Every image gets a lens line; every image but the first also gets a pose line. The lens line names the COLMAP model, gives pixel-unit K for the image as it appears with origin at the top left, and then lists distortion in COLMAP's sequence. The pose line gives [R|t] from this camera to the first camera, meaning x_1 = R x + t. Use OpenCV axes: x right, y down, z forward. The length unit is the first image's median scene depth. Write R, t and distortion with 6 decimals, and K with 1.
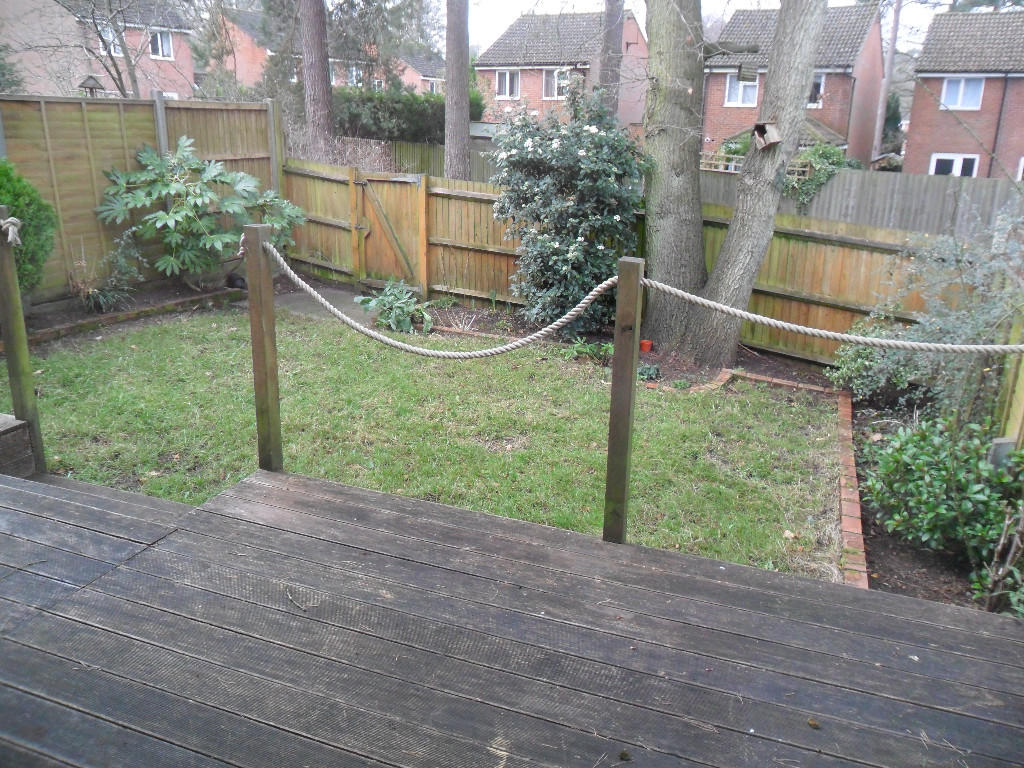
lens RADIAL K [[828.0, 0, 512.0], [0, 828.0, 384.0], [0, 0, 1]] dist [-0.013933, -0.006211]
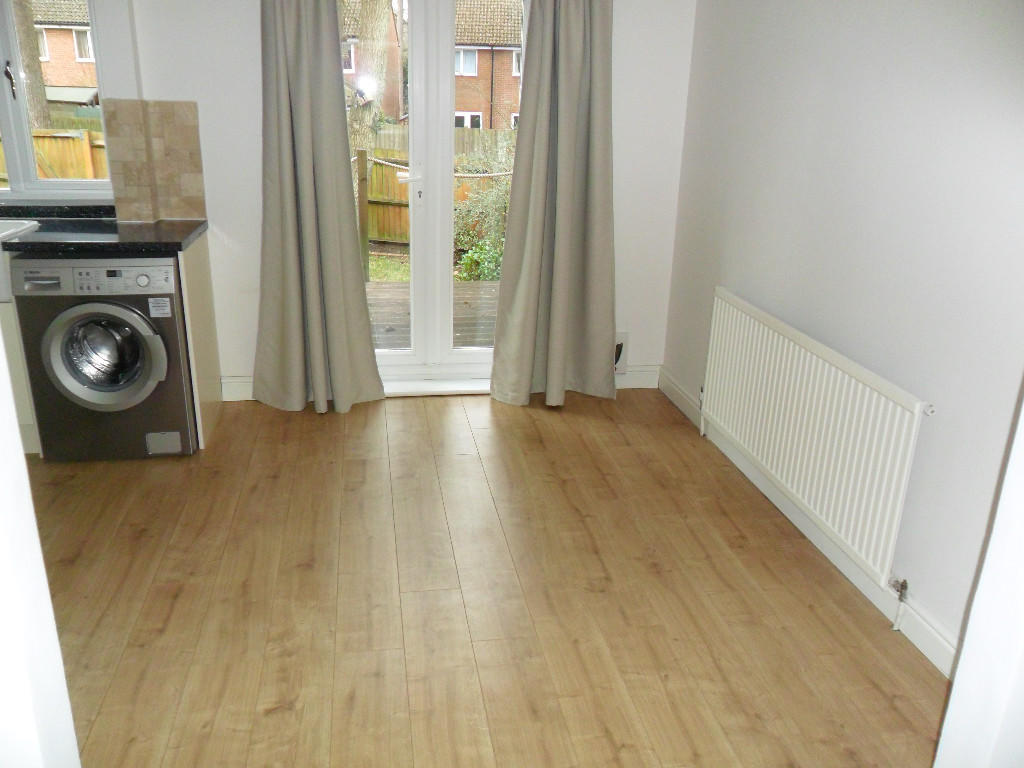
lens RADIAL K [[828.0, 0, 512.0], [0, 828.0, 384.0], [0, 0, 1]] dist [-0.013933, -0.006211]
pose [[0.859804, -0.166026, 0.482880, -0.105264], [0.145796, 0.986119, 0.079450, 0.055125], [-0.489368, 0.002091, 0.872075, -0.181145]]
